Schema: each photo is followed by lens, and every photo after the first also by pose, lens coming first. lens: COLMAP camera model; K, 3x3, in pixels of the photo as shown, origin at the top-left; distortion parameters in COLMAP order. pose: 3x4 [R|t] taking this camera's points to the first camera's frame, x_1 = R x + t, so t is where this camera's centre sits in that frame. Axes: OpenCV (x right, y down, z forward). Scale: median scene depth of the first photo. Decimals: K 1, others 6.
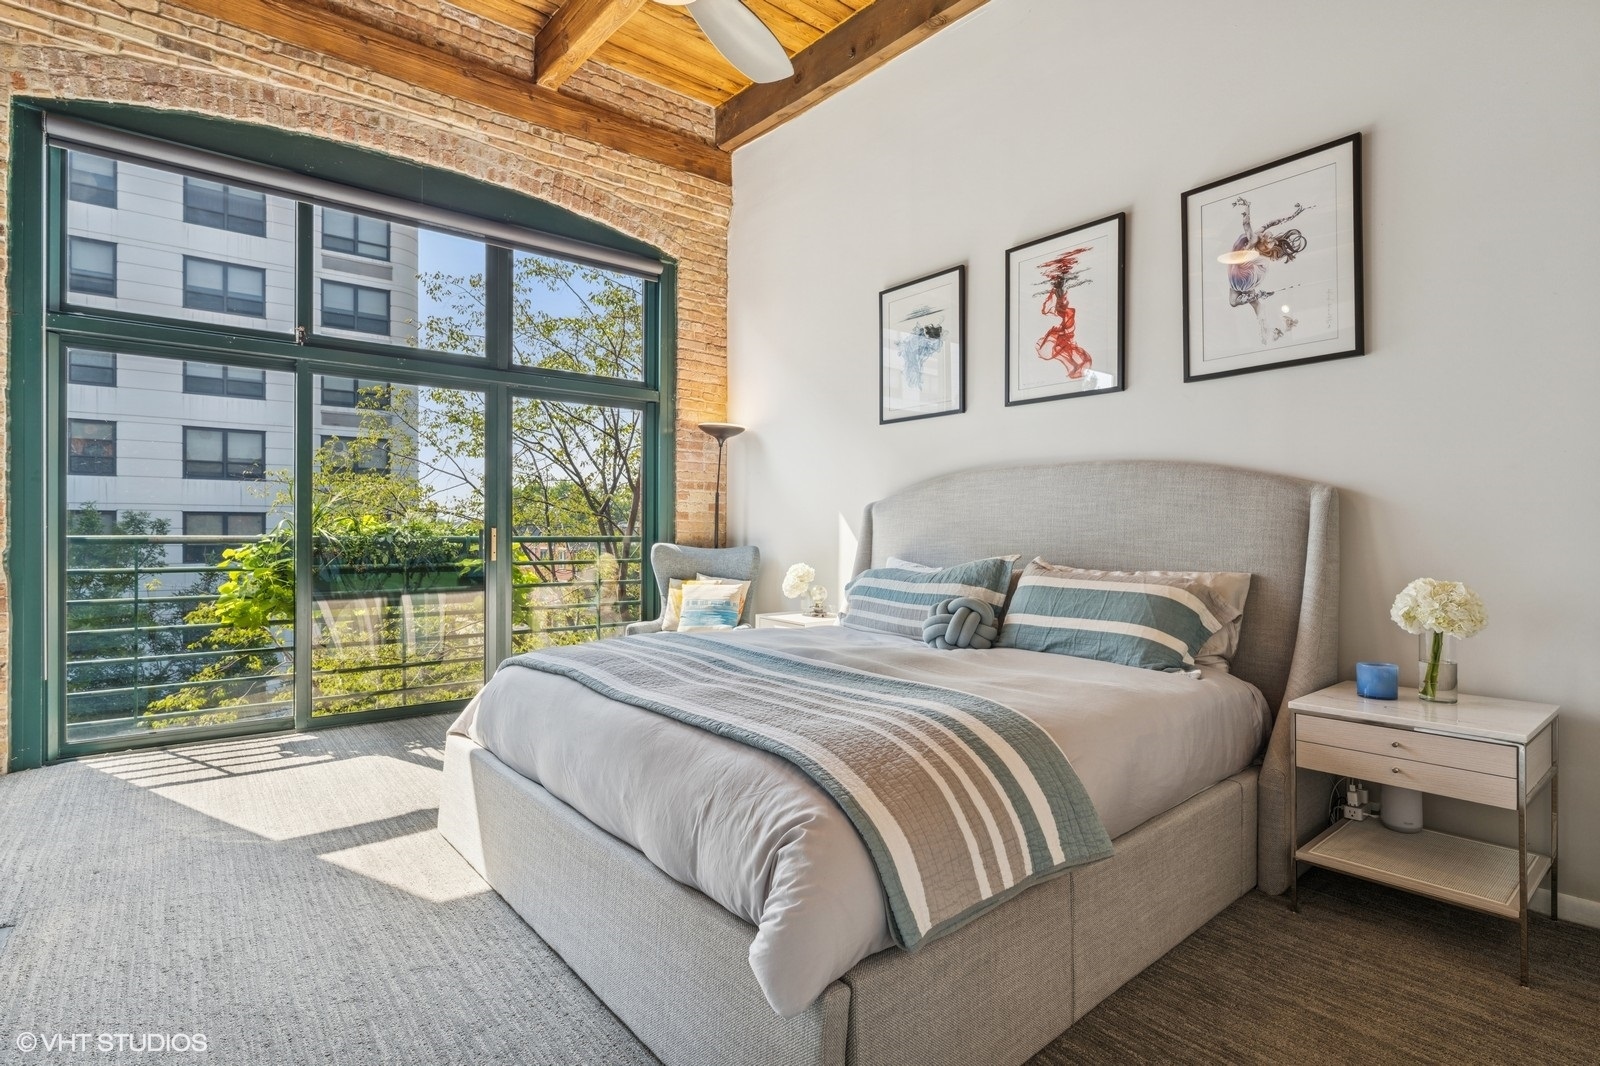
lens RADIAL K [[784.4, 0, 800.0], [0, 784.4, 533.0], [0, 0, 1]] dist [0.000011, -0.000157]
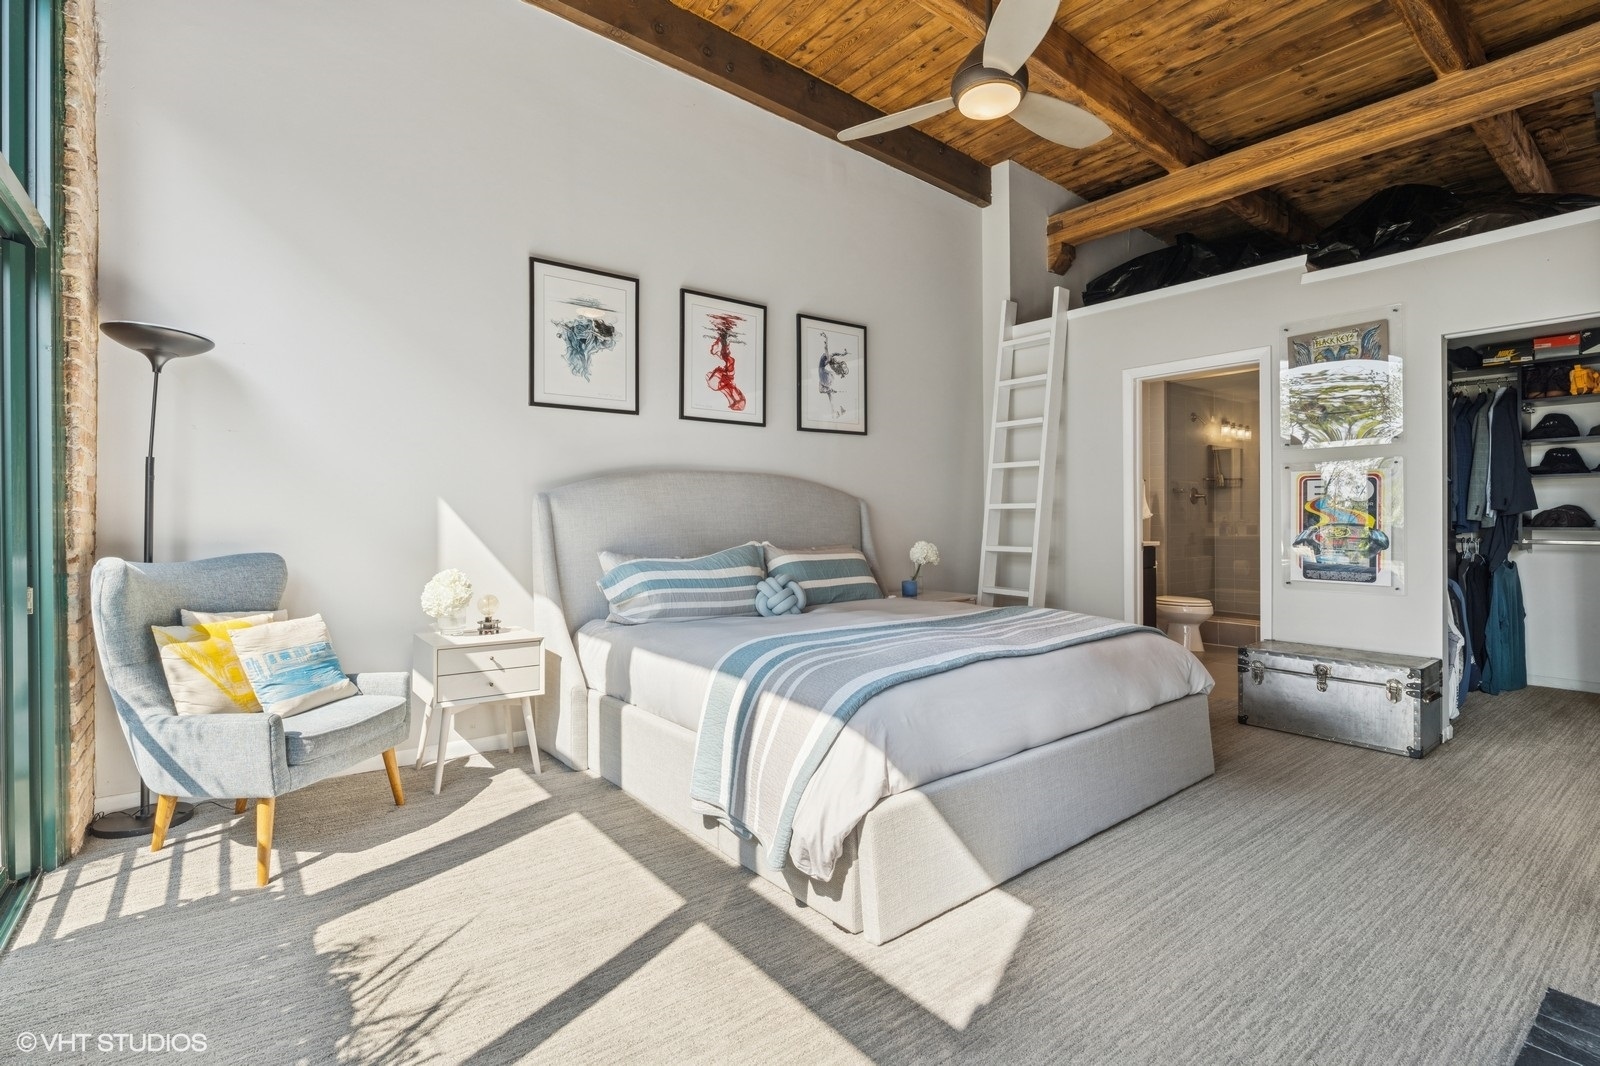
lens RADIAL K [[751.8, 0, 795.1], [0, 751.8, 521.2], [0, 0, 1]] dist [-0.001765, -0.000111]
pose [[0.019399, -0.003309, 0.999806, -0.947145], [0.009896, 0.999946, 0.003117, -0.008440], [-0.999763, 0.009834, 0.019431, 0.872420]]
